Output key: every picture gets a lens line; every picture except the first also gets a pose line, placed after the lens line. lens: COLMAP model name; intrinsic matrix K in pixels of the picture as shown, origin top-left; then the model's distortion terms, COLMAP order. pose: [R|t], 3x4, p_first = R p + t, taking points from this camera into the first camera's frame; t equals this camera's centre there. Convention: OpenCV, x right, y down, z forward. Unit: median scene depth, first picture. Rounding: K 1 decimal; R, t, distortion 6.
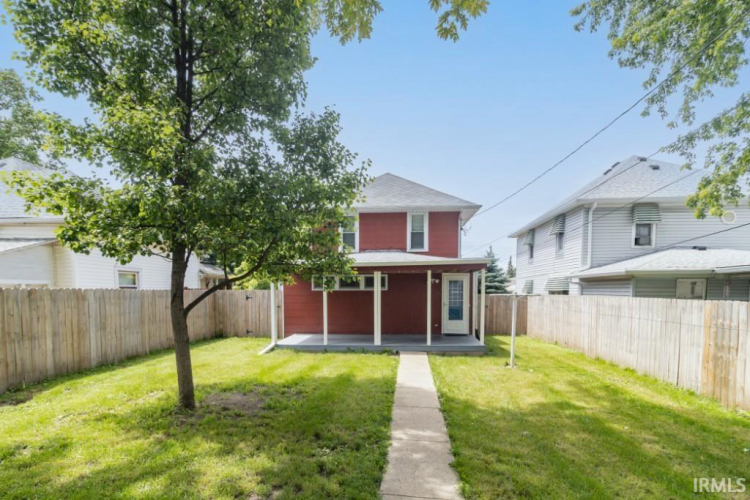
lens RADIAL K [[354.0, 0, 375.2], [0, 354.0, 244.6], [0, 0, 1]] dist [0.005020, -0.000244]
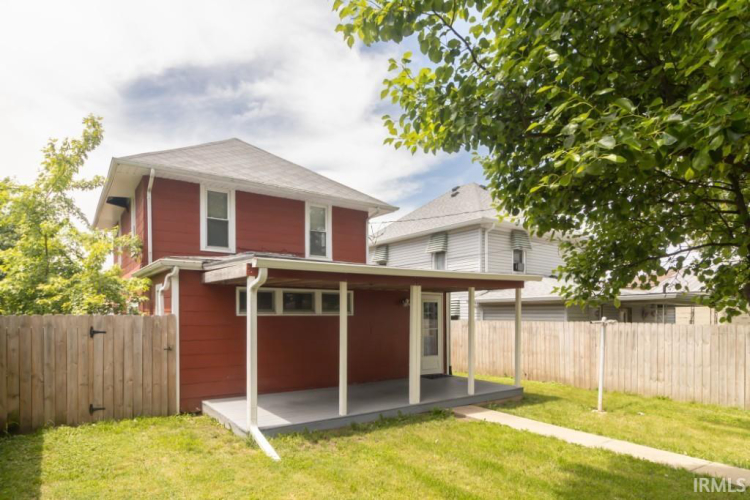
lens RADIAL K [[428.7, 0, 375.0], [0, 428.7, 250.0], [0, 0, 1]] dist [-0.000025, -0.000071]
pose [[0.783888, 0.093873, 0.613766, -0.519984], [-0.080816, 0.995522, -0.049044, 0.055041], [-0.615621, -0.011157, 0.787963, 0.440086]]
